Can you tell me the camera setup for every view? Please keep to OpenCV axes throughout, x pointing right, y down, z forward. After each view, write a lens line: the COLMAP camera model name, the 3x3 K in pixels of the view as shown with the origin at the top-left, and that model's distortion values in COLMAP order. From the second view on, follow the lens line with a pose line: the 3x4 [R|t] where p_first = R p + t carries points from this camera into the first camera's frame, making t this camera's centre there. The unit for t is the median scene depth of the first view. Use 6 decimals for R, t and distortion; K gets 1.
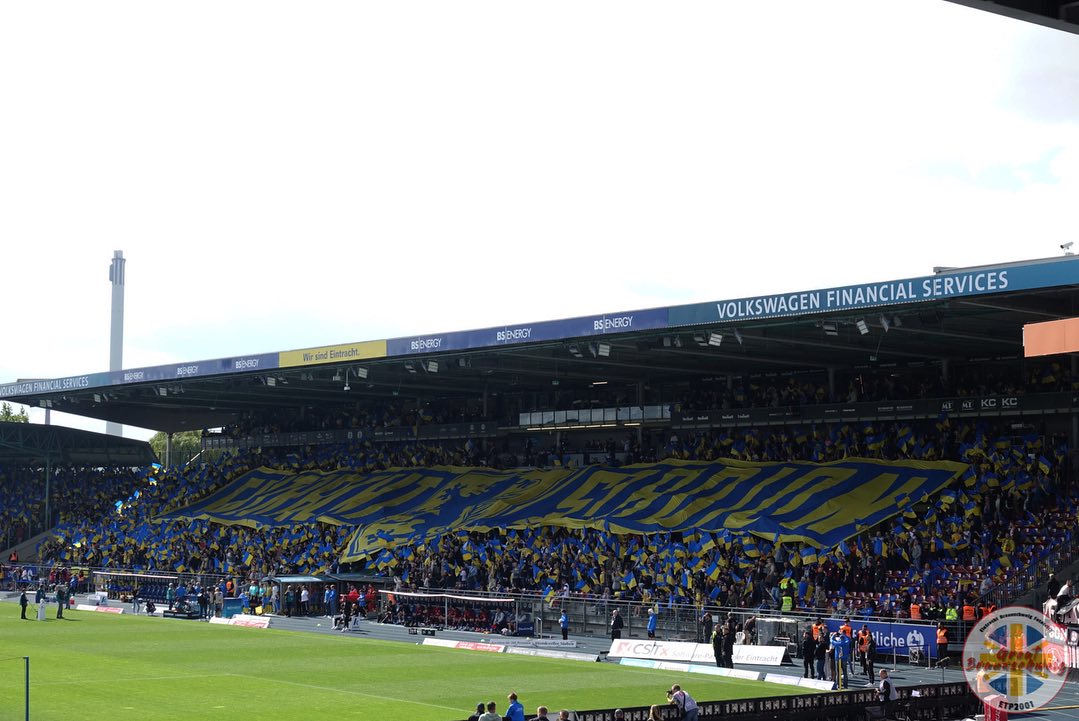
lens RADIAL K [[2011.1, 0, 541.2], [0, 2011.1, 356.8], [0, 0, 1]] dist [0.082462, 0.000000]
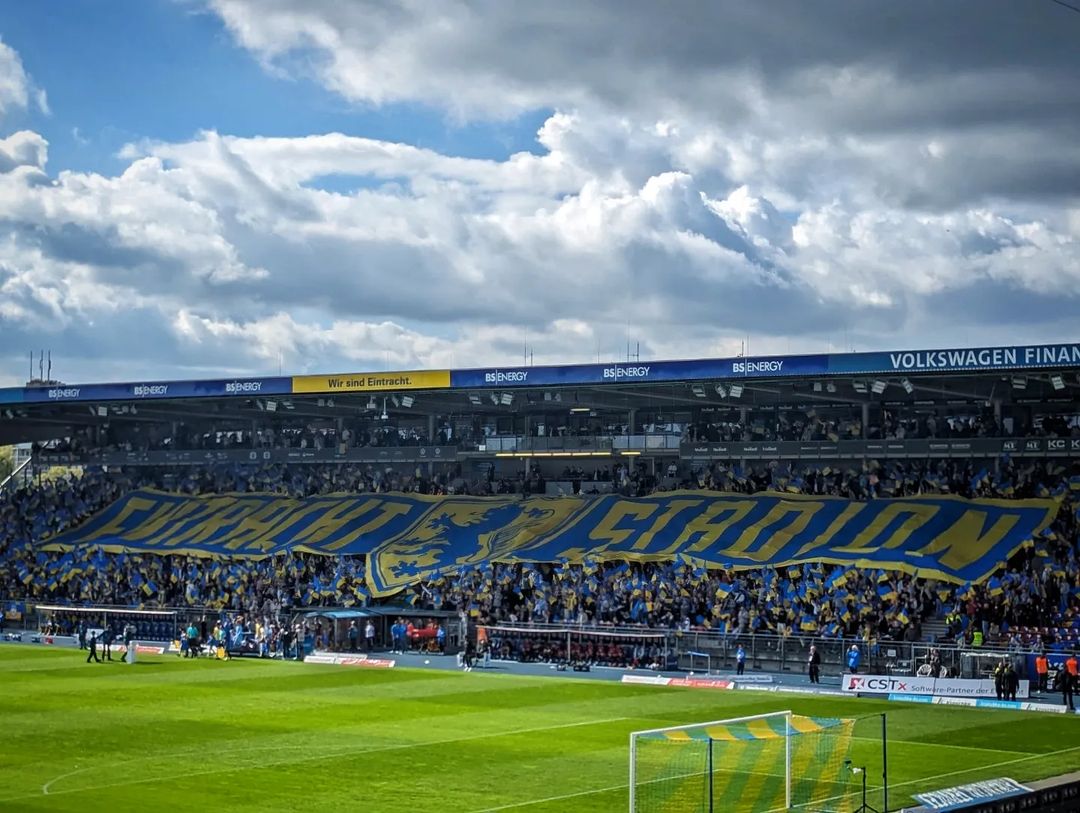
lens RADIAL K [[2271.7, 0, 539.2], [0, 2271.7, 409.2], [0, 0, 1]] dist [0.121496, 0.000000]
pose [[0.963239, 0.011737, 0.268390, -0.411989], [-0.021088, 0.999266, 0.031985, -0.031988], [-0.267817, -0.036469, 0.962779, -0.097701]]
